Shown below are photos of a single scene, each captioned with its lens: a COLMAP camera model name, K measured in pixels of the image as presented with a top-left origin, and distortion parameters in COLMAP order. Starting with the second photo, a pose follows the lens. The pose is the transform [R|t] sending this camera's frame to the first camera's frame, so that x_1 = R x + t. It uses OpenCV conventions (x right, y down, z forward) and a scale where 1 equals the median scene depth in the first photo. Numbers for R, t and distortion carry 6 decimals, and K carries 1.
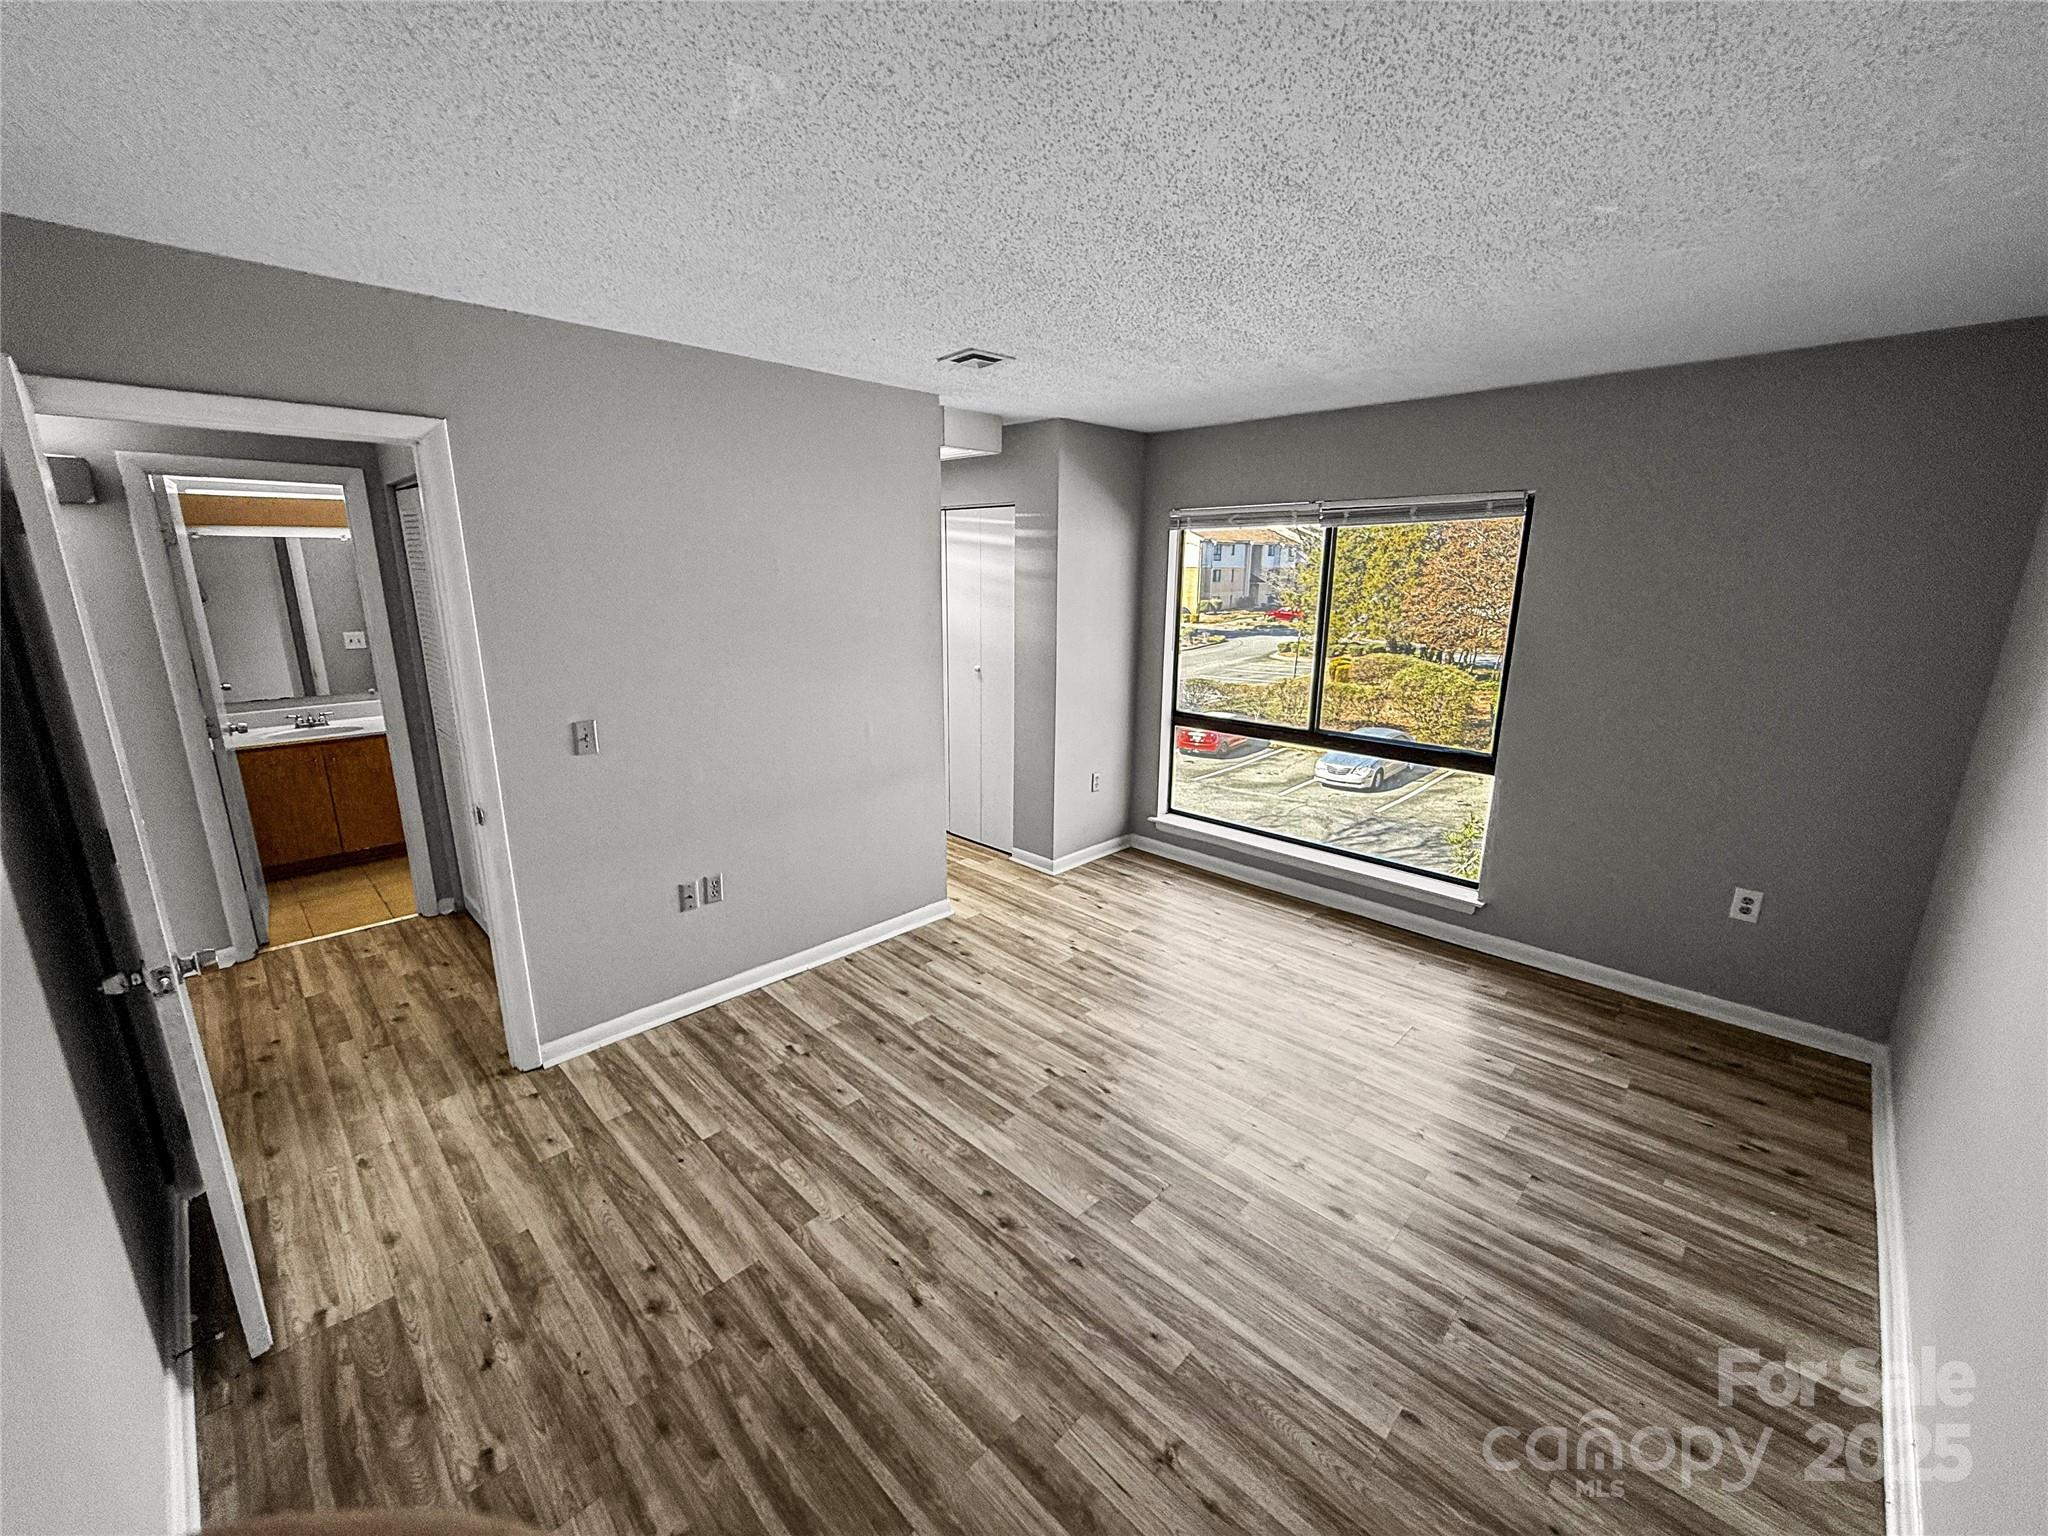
lens RADIAL K [[820.1, 0, 1020.7], [0, 820.1, 767.1], [0, 0, 1]] dist [-0.001944, 0.000157]
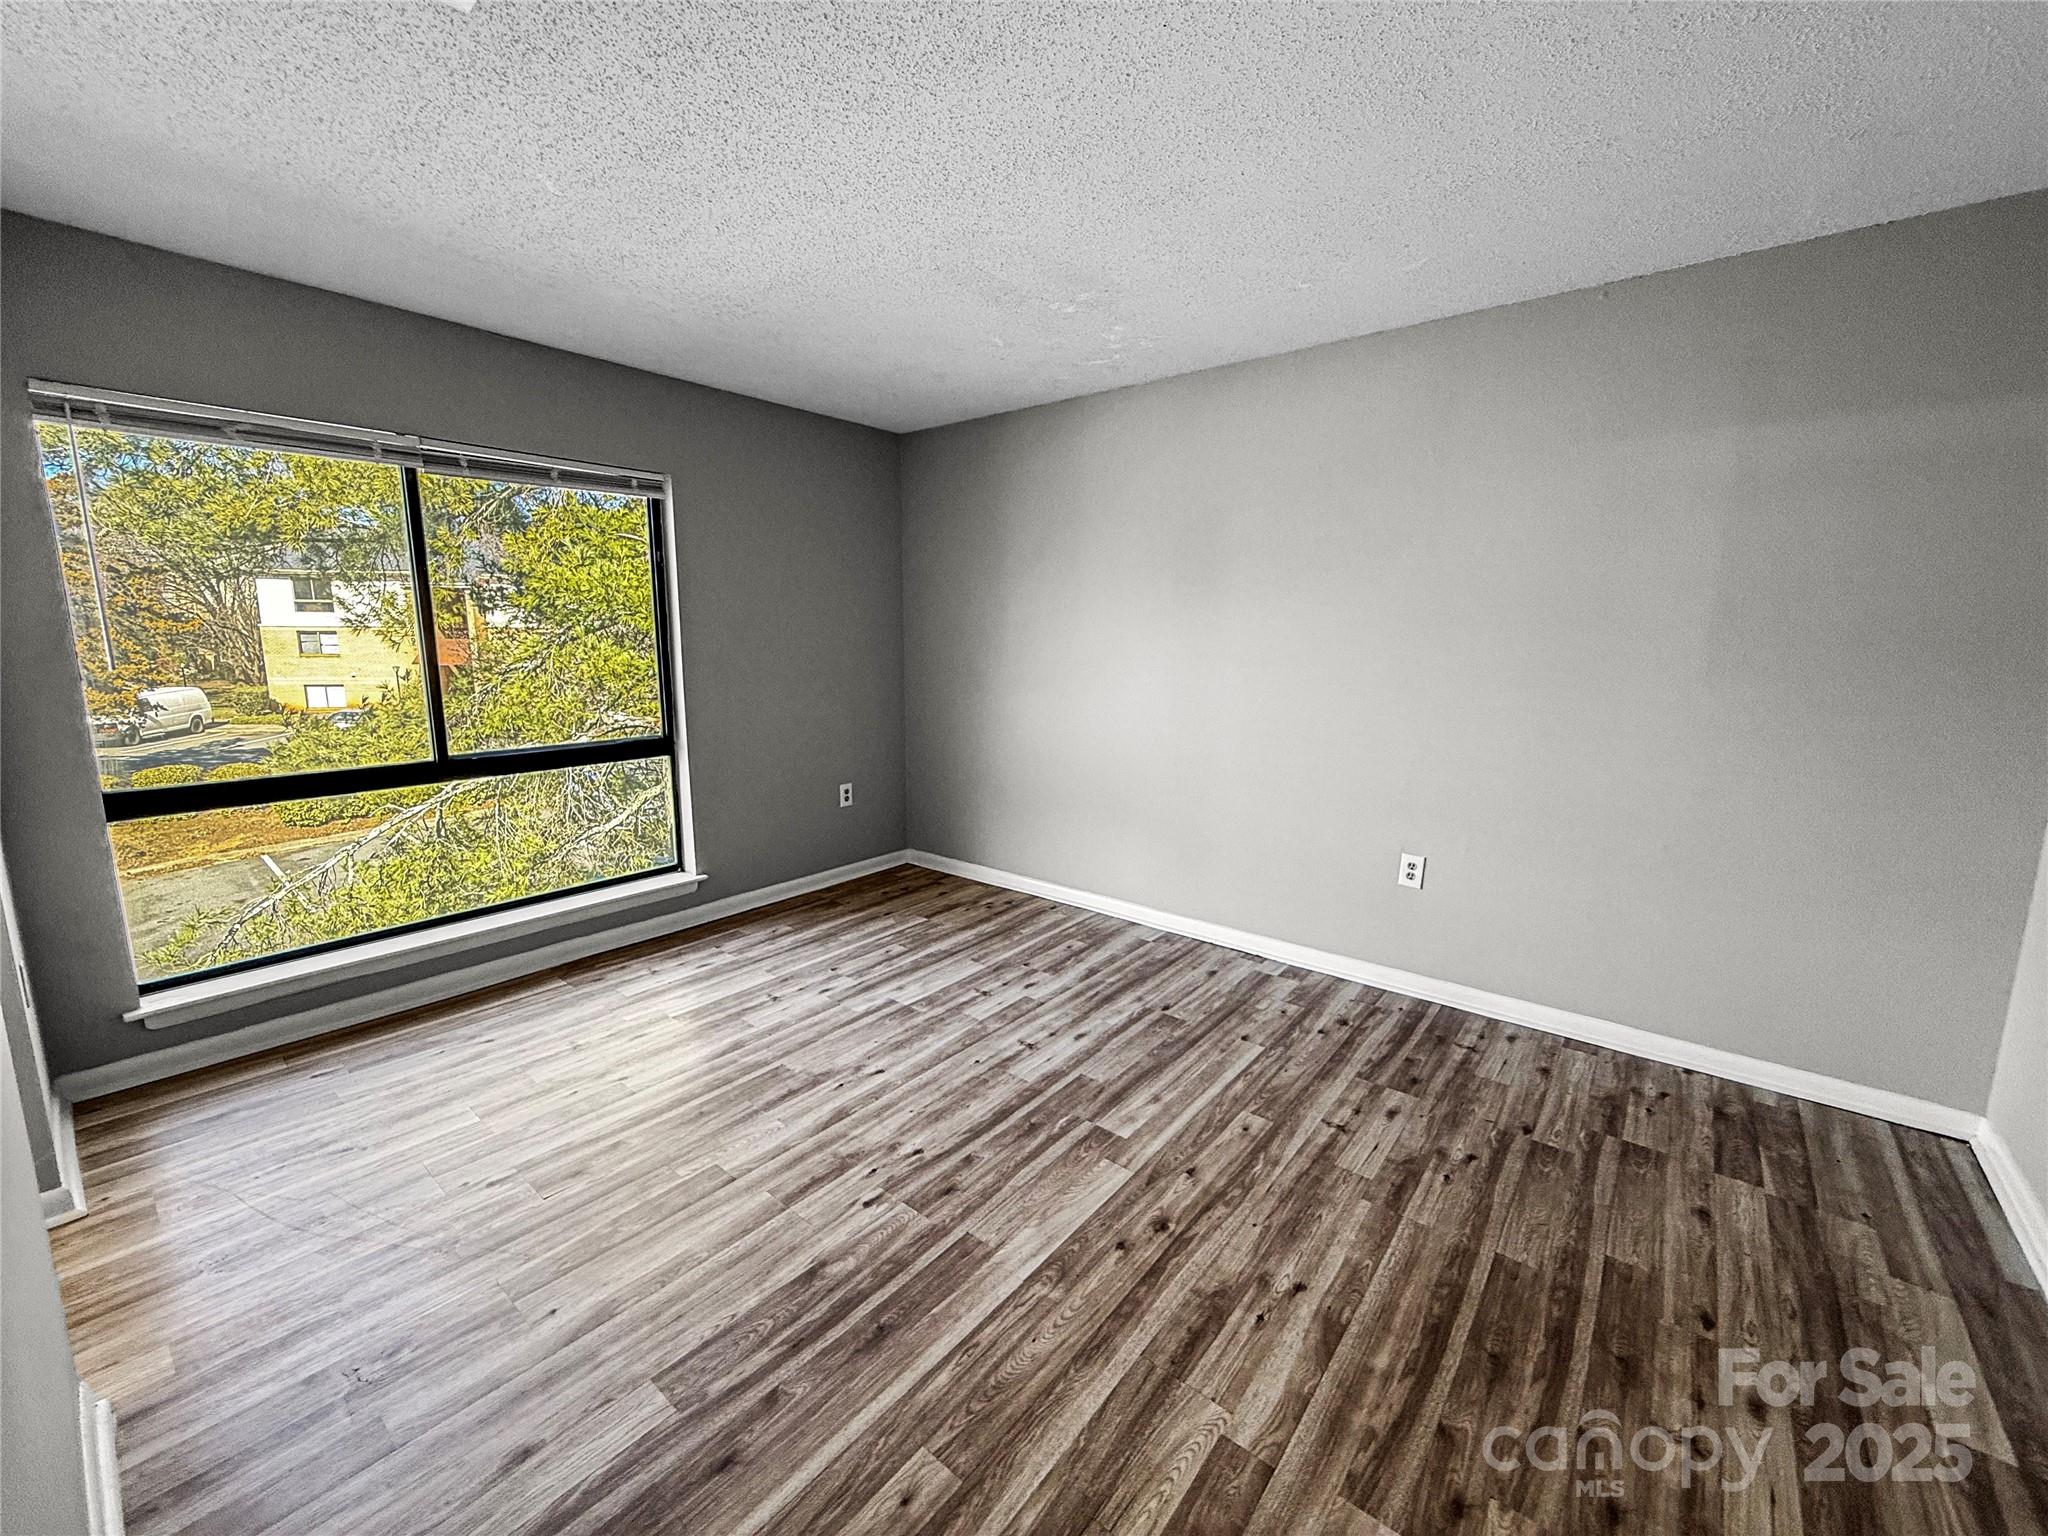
lens RADIAL K [[820.1, 0, 1020.7], [0, 820.1, 767.1], [0, 0, 1]] dist [-0.001944, 0.000157]
pose [[-0.094289, -0.168368, 0.981204, -0.687138], [0.231127, 0.954964, 0.186075, -0.094548], [-0.968344, 0.244328, -0.051128, 0.944479]]
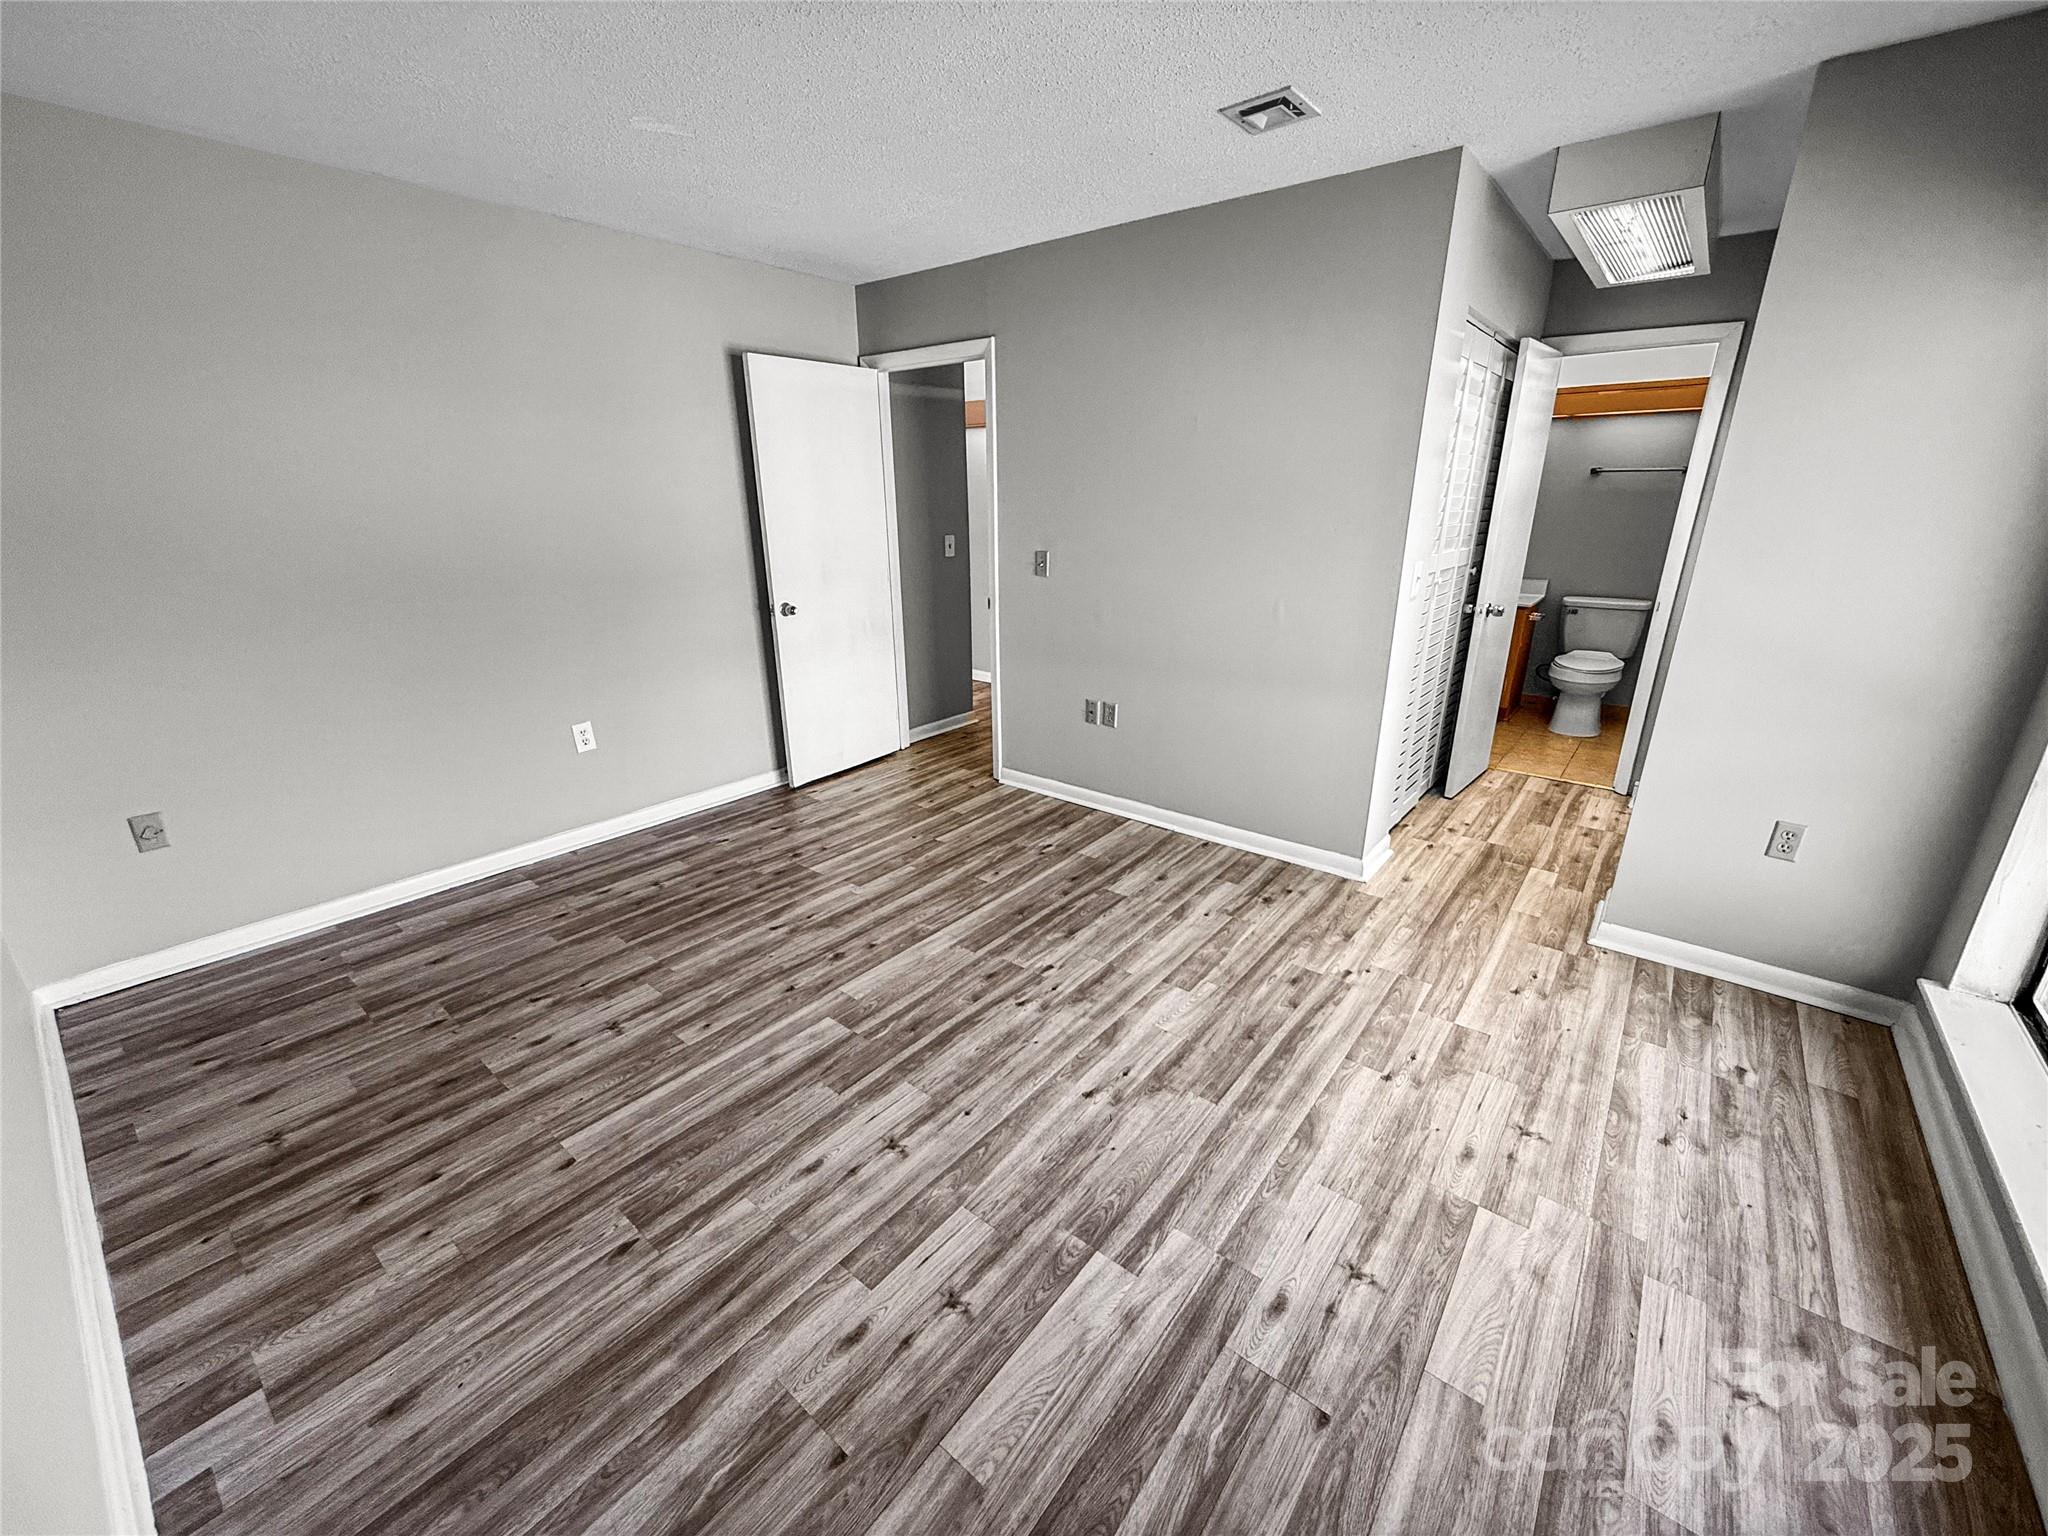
lens RADIAL K [[820.1, 0, 1020.7], [0, 820.1, 767.1], [0, 0, 1]] dist [-0.001944, 0.000157]
pose [[0.100878, 0.310866, -0.945085, 0.961077], [-0.233232, 0.930849, 0.281288, -0.106088], [0.967174, 0.192048, 0.166406, 0.887507]]
